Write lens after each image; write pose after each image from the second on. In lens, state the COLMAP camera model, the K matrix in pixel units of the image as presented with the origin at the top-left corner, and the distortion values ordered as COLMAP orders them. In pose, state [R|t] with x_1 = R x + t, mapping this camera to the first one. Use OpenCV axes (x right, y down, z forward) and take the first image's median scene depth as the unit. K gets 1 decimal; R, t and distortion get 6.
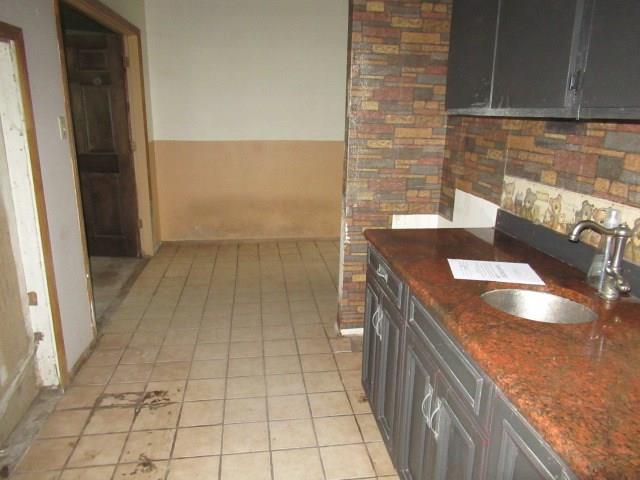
lens RADIAL K [[475.4, 0, 318.4], [0, 475.4, 240.1], [0, 0, 1]] dist [-0.014745, 0.006462]
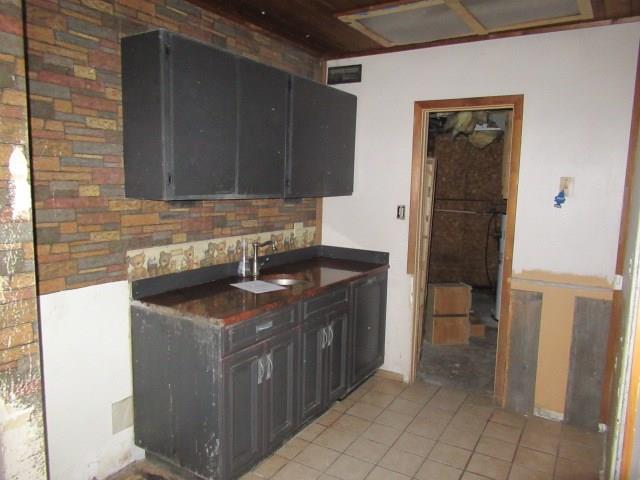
lens RADIAL K [[475.4, 0, 318.4], [0, 475.4, 240.1], [0, 0, 1]] dist [-0.014745, 0.006462]
pose [[-0.770839, -0.113069, 0.626915, -0.733796], [0.131114, 0.934891, 0.329829, -0.539616], [-0.623391, 0.336443, -0.705826, 1.734248]]
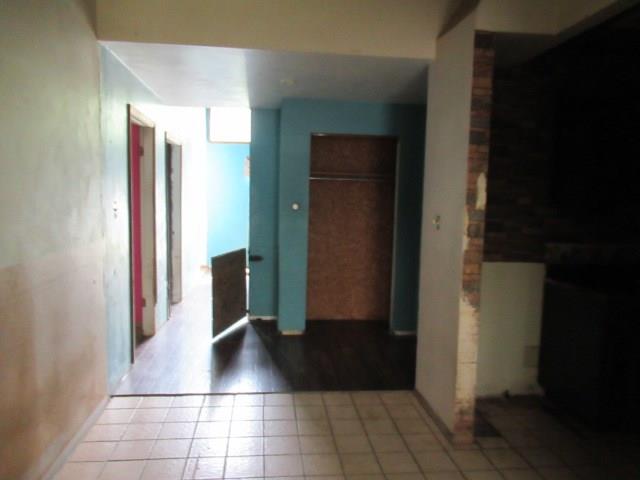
lens RADIAL K [[475.4, 0, 318.4], [0, 475.4, 240.1], [0, 0, 1]] dist [-0.014745, 0.006462]
pose [[0.029516, -0.107868, 0.993727, -1.379878], [0.238339, 0.966245, 0.097805, -0.557879], [-0.970733, 0.233957, 0.054229, 1.914829]]
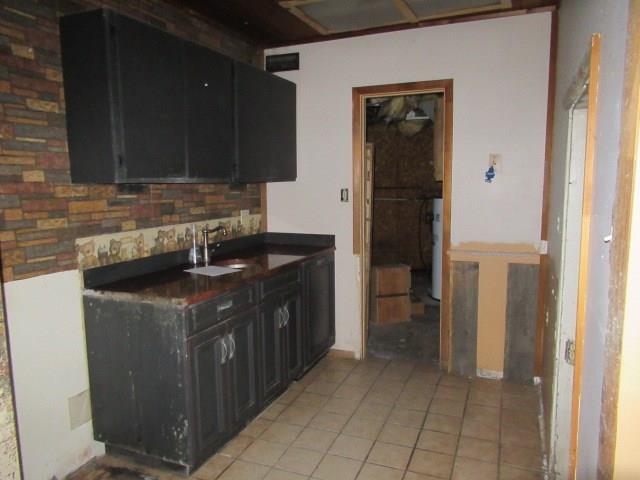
lens RADIAL K [[475.4, 0, 318.4], [0, 475.4, 240.1], [0, 0, 1]] dist [-0.014745, 0.006462]
pose [[-0.858428, -0.069481, 0.508207, -0.706133], [0.131539, 0.927831, 0.349038, -0.502613], [-0.495781, 0.366473, -0.787336, 1.821770]]
